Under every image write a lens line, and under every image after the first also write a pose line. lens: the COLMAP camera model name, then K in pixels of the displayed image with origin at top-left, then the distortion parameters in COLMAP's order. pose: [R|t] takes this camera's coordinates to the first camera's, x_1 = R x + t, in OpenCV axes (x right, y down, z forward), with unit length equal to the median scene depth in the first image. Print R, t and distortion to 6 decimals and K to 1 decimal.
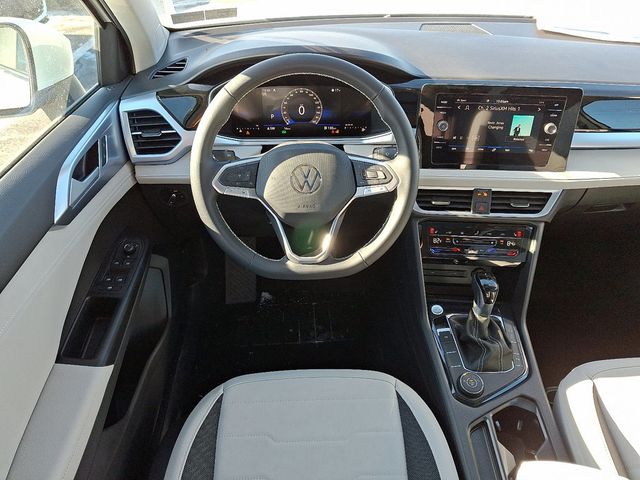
lens RADIAL K [[466.9, 0, 320.0], [0, 466.9, 240.0], [0, 0, 1]] dist [0.077209, -0.000796]
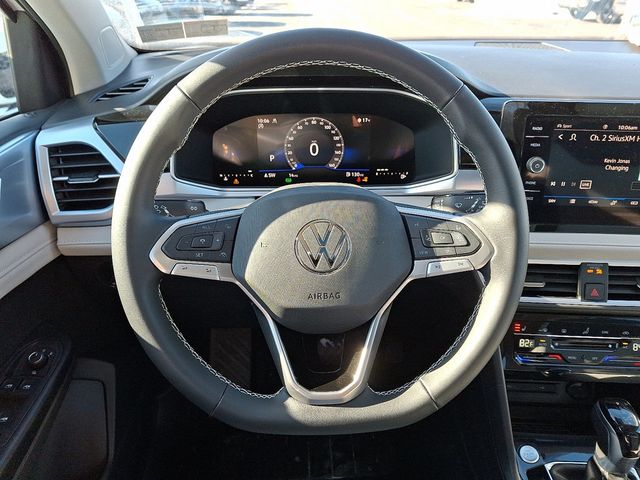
lens RADIAL K [[466.8, 0, 320.0], [0, 466.8, 240.0], [0, 0, 1]] dist [-0.000960, -0.001184]
pose [[0.999768, -0.001493, -0.021469, -0.018056], [-0.001702, 0.988984, -0.148011, -0.048021], [0.021453, 0.148013, 0.988753, 0.389119]]
